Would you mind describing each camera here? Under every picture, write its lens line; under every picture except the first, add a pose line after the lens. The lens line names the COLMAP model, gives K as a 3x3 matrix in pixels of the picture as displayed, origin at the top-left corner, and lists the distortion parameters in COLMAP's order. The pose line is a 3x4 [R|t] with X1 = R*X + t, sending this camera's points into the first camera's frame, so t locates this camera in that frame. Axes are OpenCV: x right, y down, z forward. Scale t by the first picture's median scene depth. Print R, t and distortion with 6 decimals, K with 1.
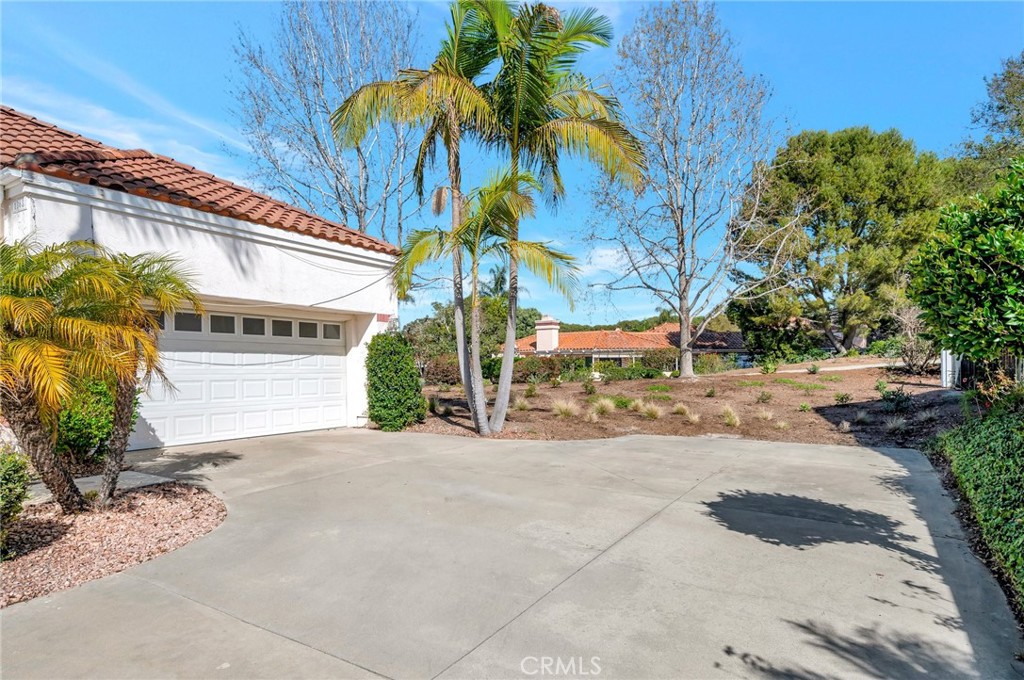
lens RADIAL K [[601.1, 0, 512.0], [0, 601.1, 340.0], [0, 0, 1]] dist [-0.001143, 0.000619]
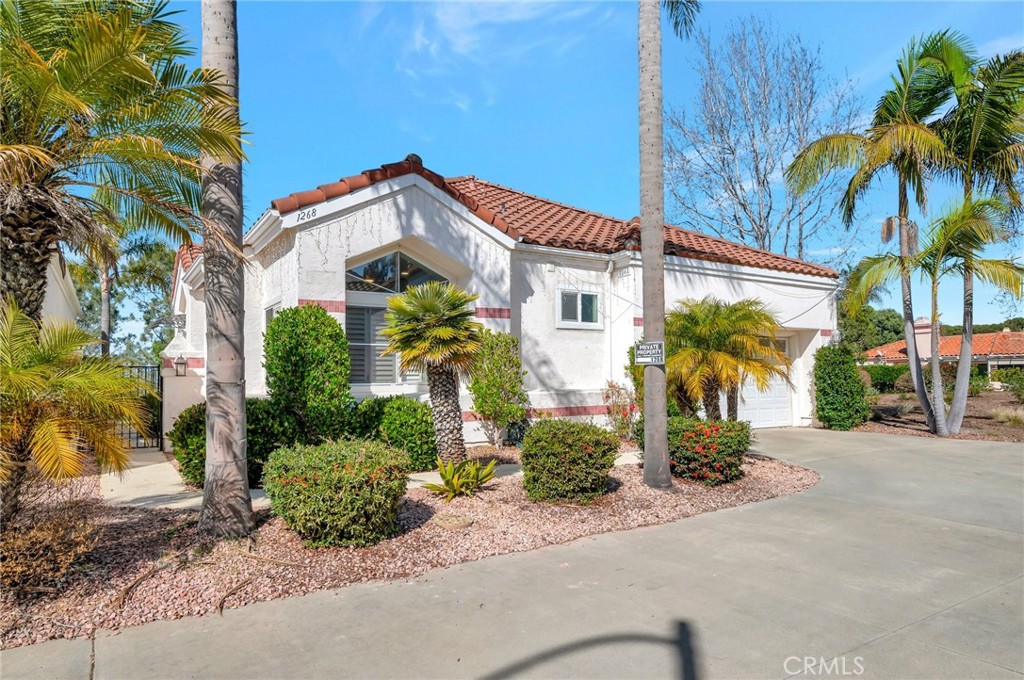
lens RADIAL K [[642.0, 0, 512.0], [0, 642.0, 340.0], [0, 0, 1]] dist [-0.003672, 0.016347]
pose [[0.895969, -0.031325, -0.443011, -0.232089], [0.024798, 0.999482, -0.020521, -0.013678], [0.443424, 0.007401, 0.896281, -0.424445]]
